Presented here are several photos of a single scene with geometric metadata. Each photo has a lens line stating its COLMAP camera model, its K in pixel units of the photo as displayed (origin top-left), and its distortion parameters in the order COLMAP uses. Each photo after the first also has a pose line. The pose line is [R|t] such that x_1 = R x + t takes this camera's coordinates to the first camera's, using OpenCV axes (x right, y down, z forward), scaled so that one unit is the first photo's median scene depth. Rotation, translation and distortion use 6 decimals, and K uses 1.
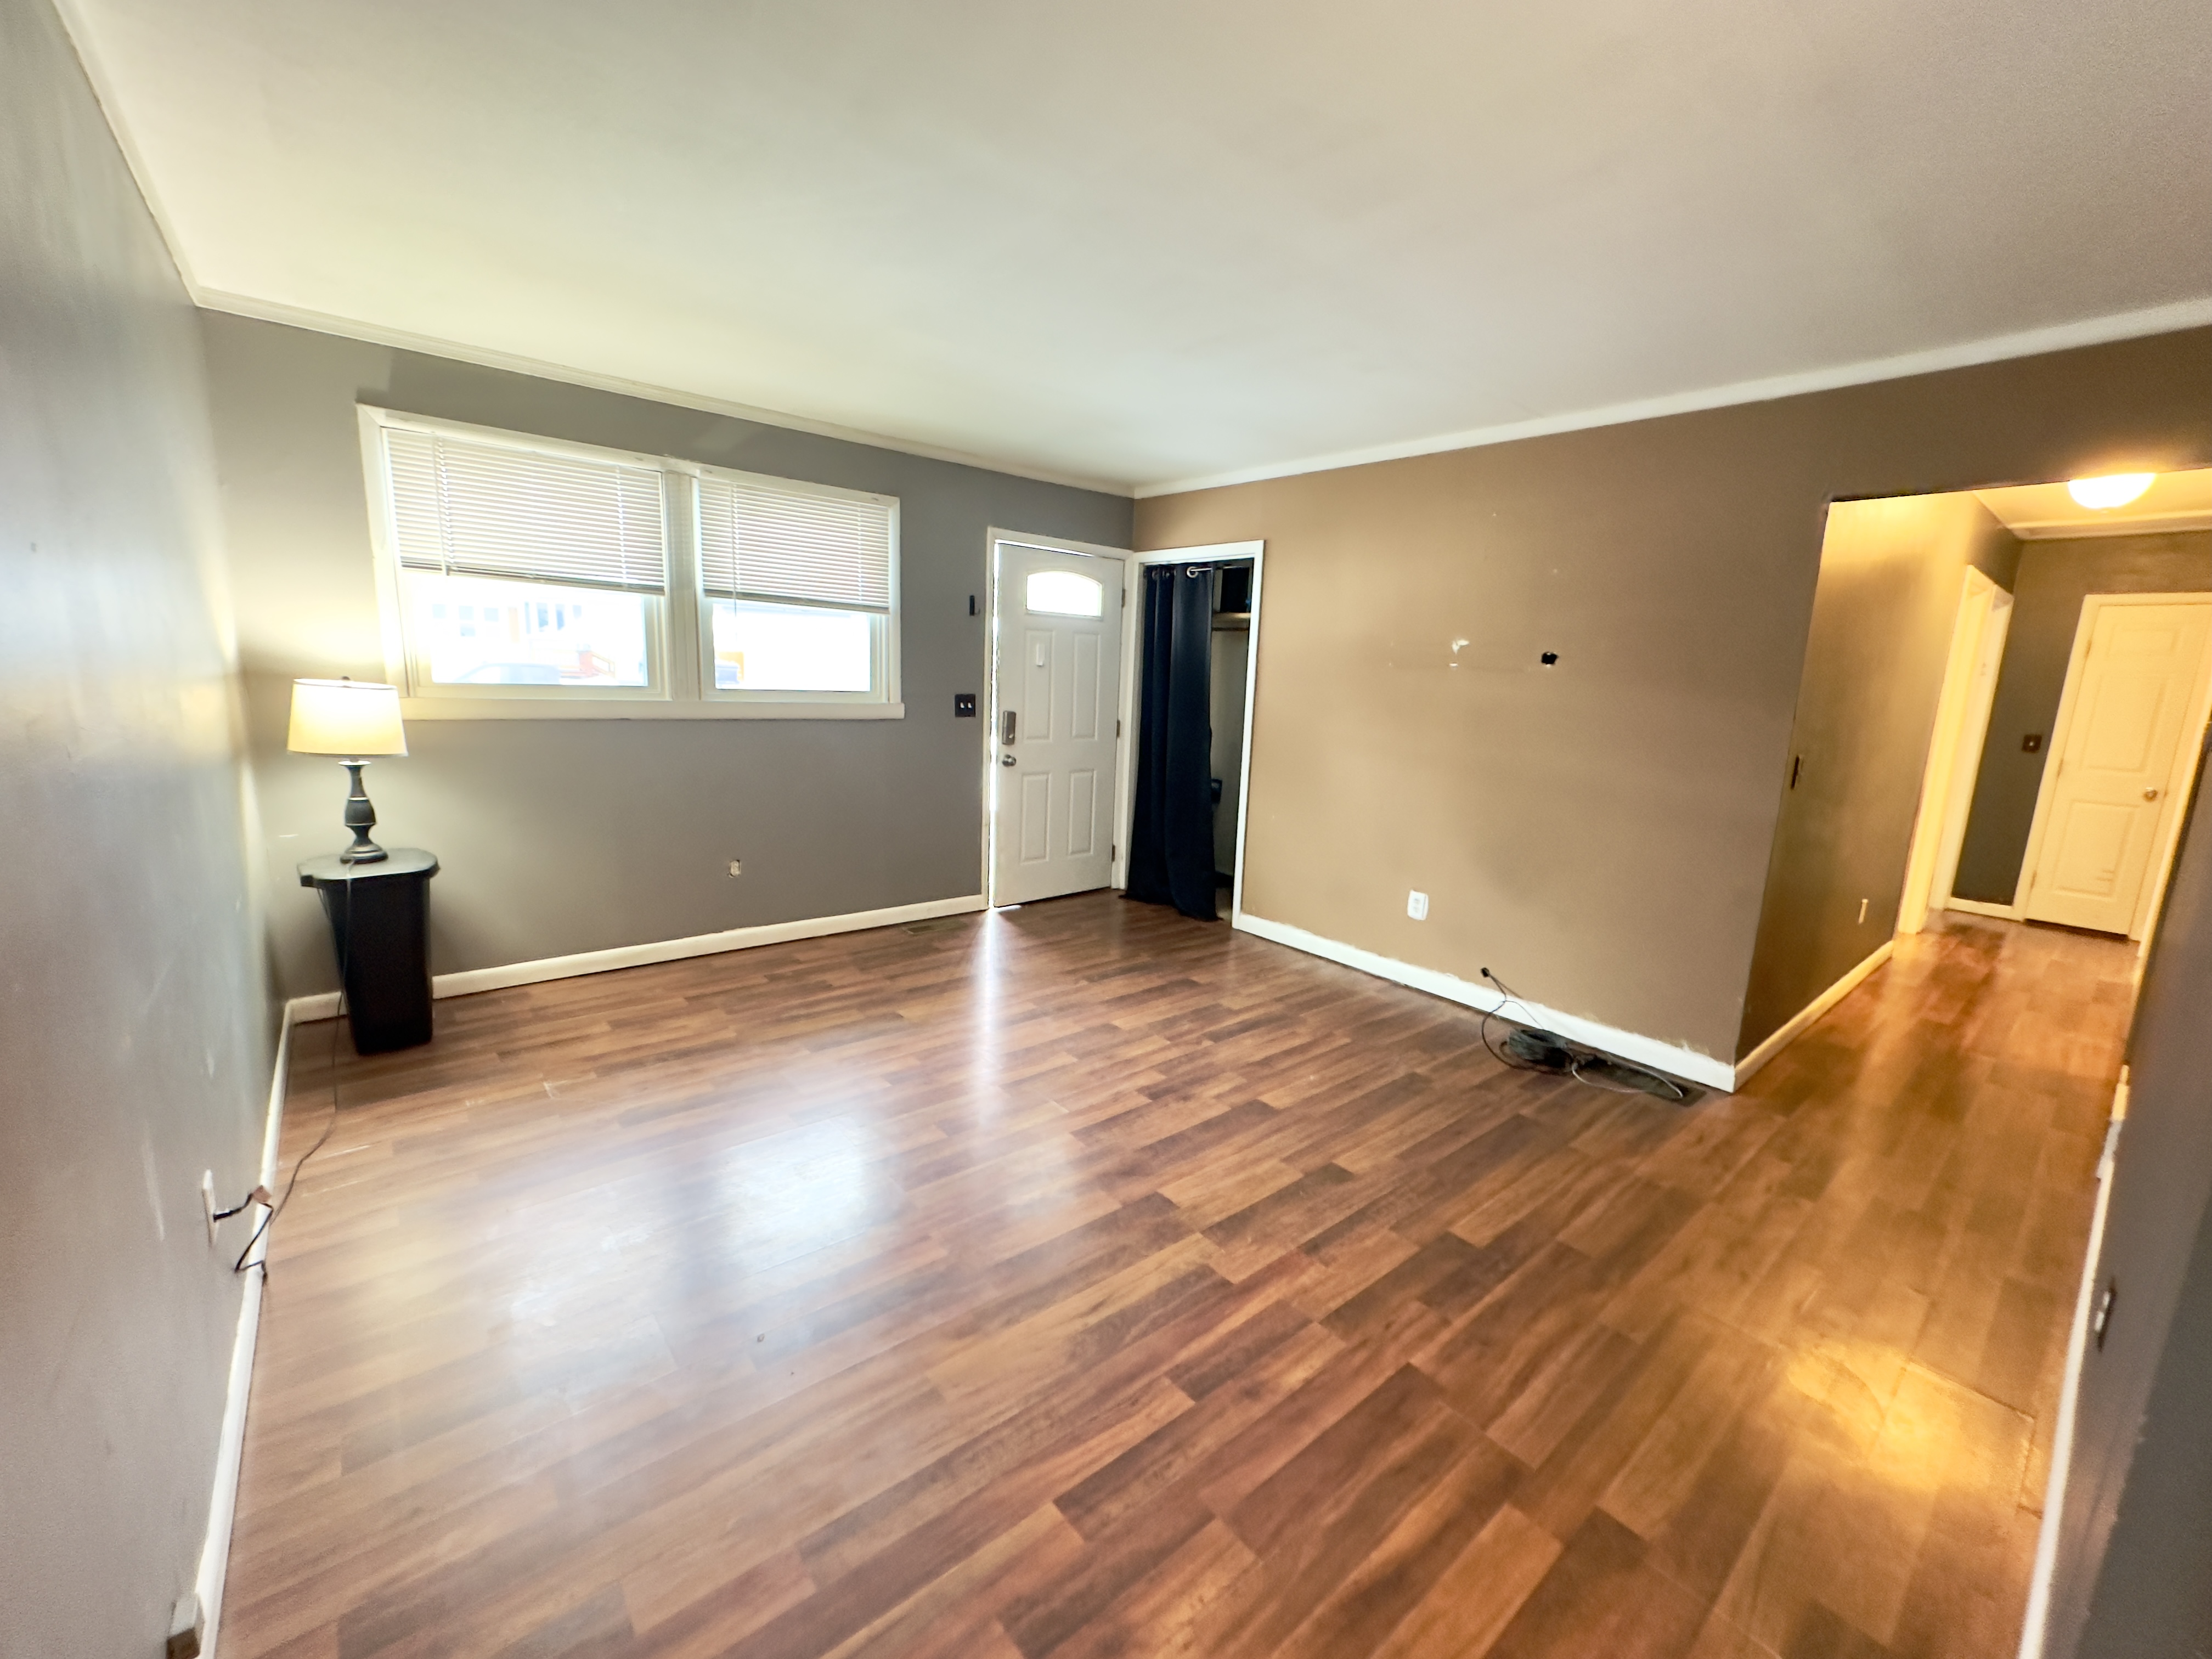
lens RADIAL K [[881.5, 0, 1108.4], [0, 881.5, 833.1], [0, 0, 1]] dist [-0.000717, -0.000141]
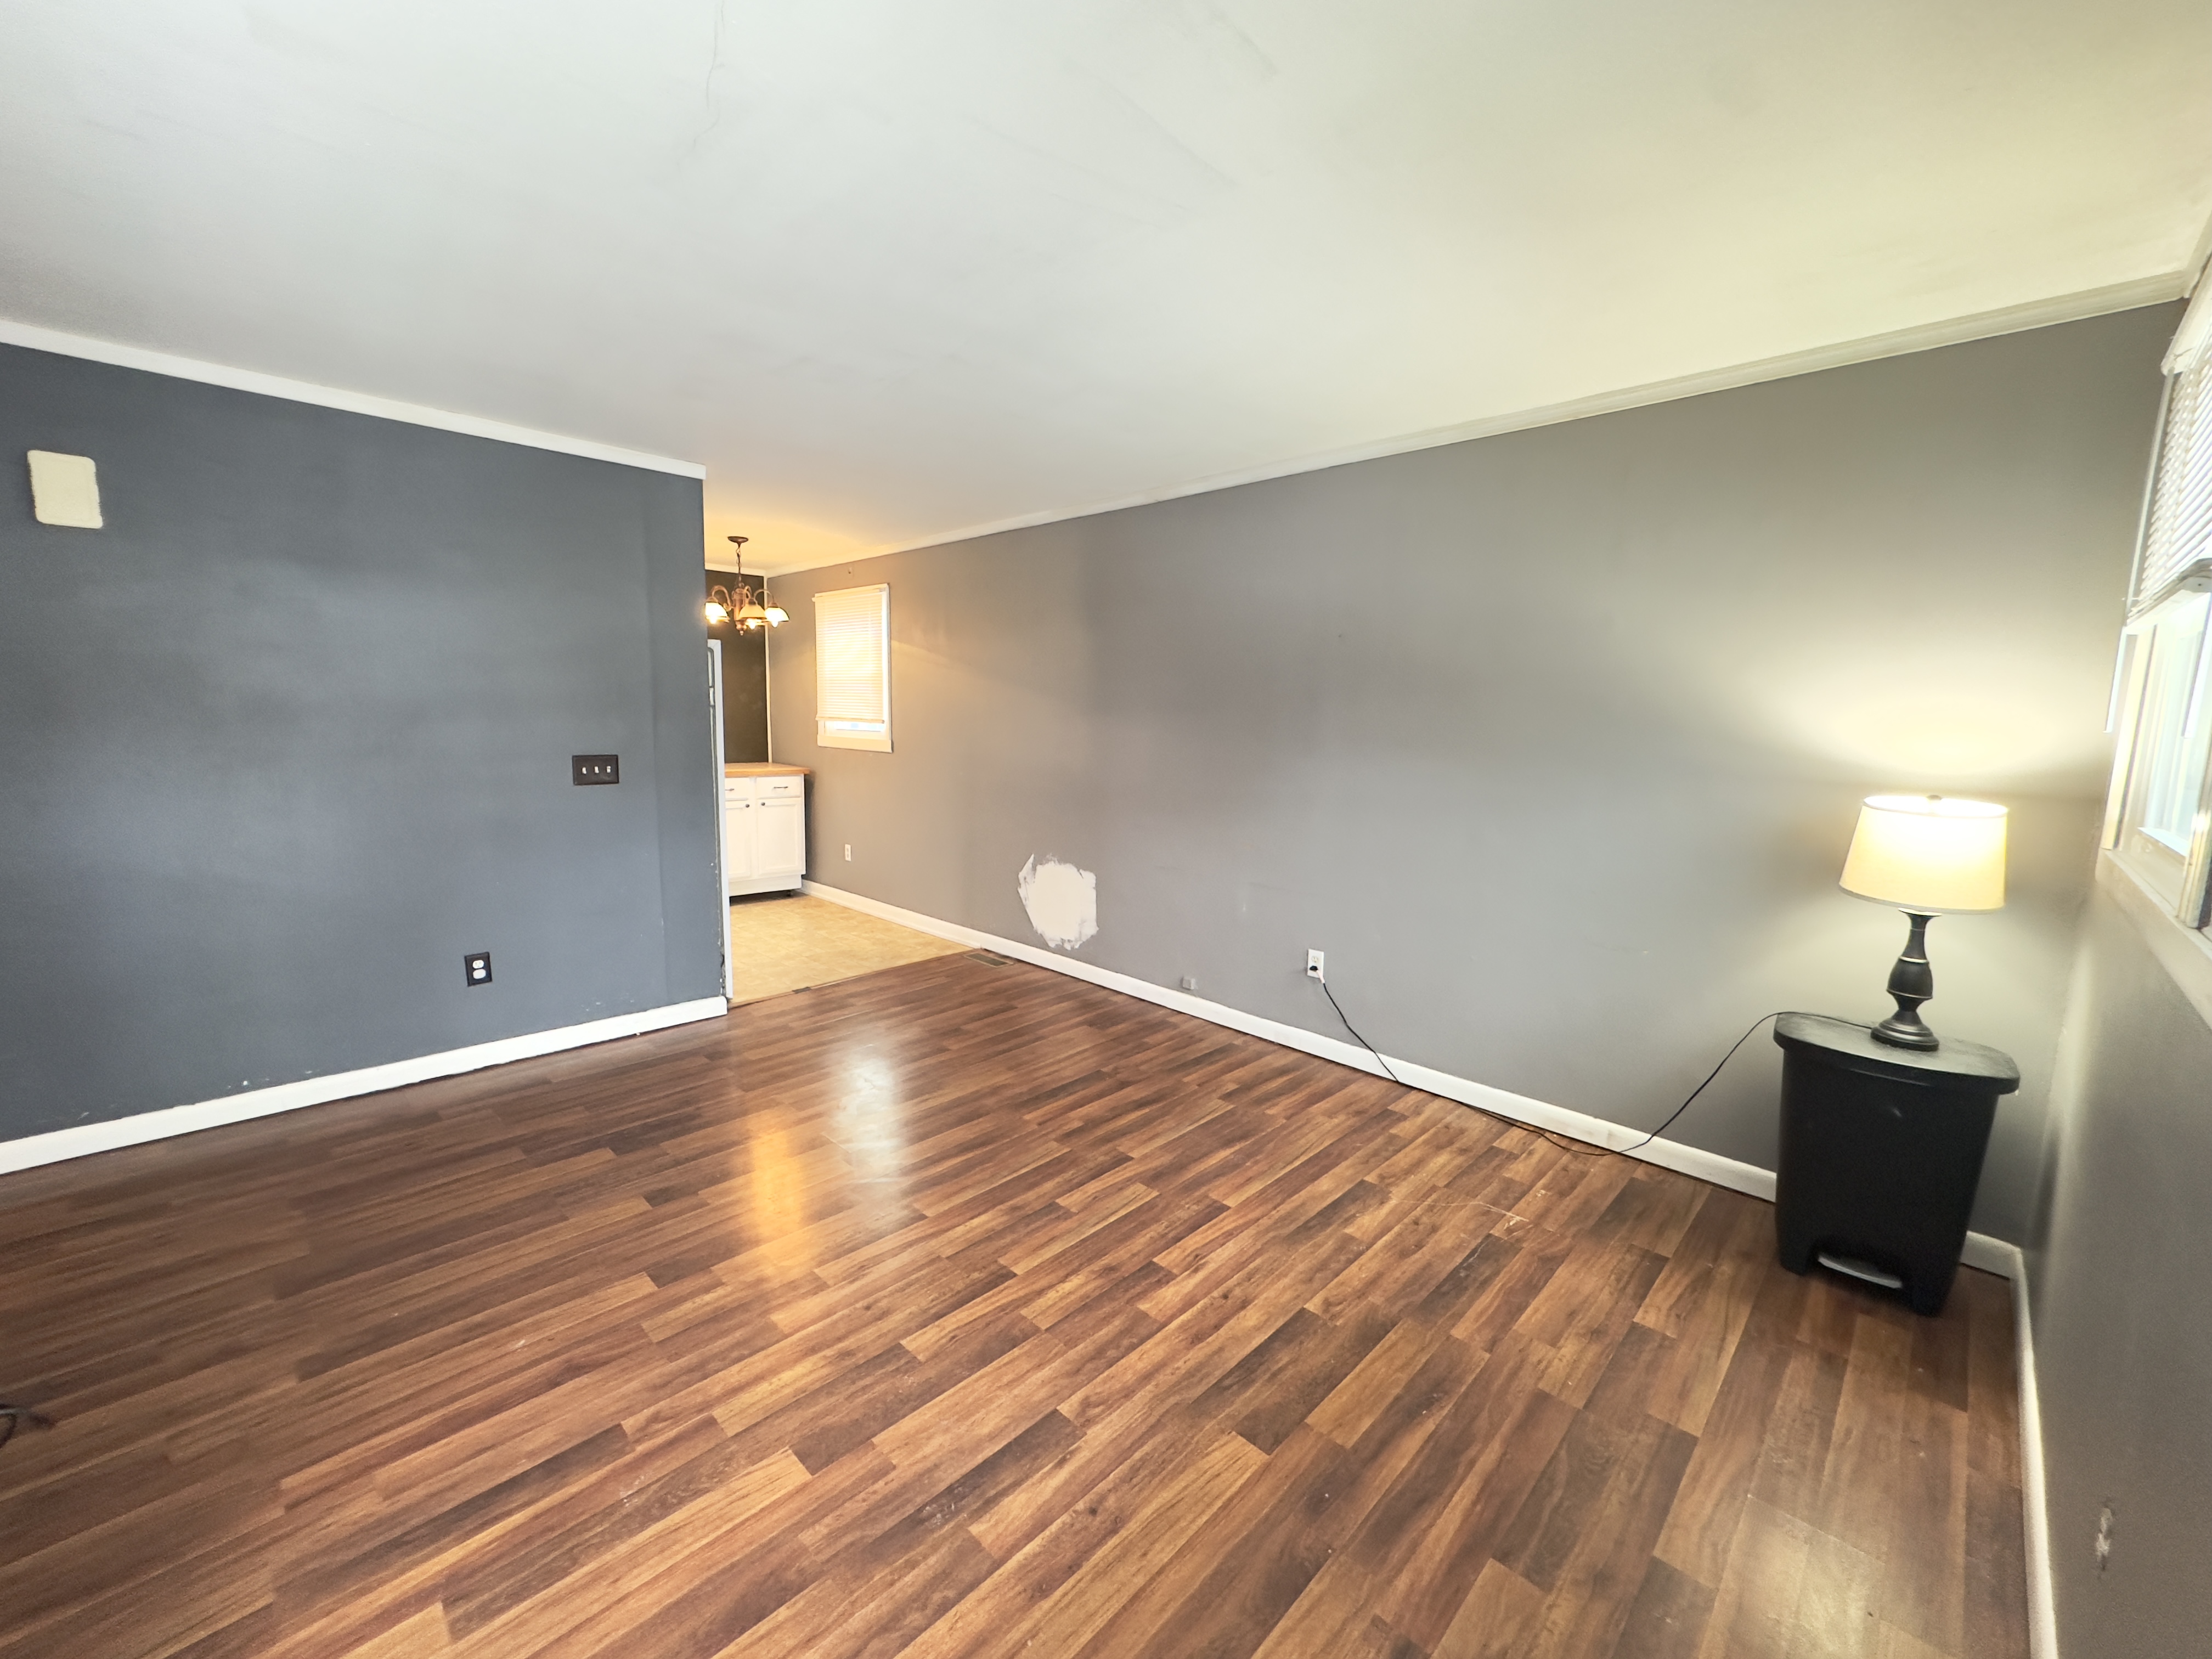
lens RADIAL K [[881.5, 0, 1108.4], [0, 881.5, 833.1], [0, 0, 1]] dist [-0.000717, -0.000141]
pose [[-0.992684, -0.048783, -0.110444, -0.101517], [-0.080539, 0.949036, 0.304702, -0.302185], [0.089952, 0.311368, -0.946022, 1.574982]]
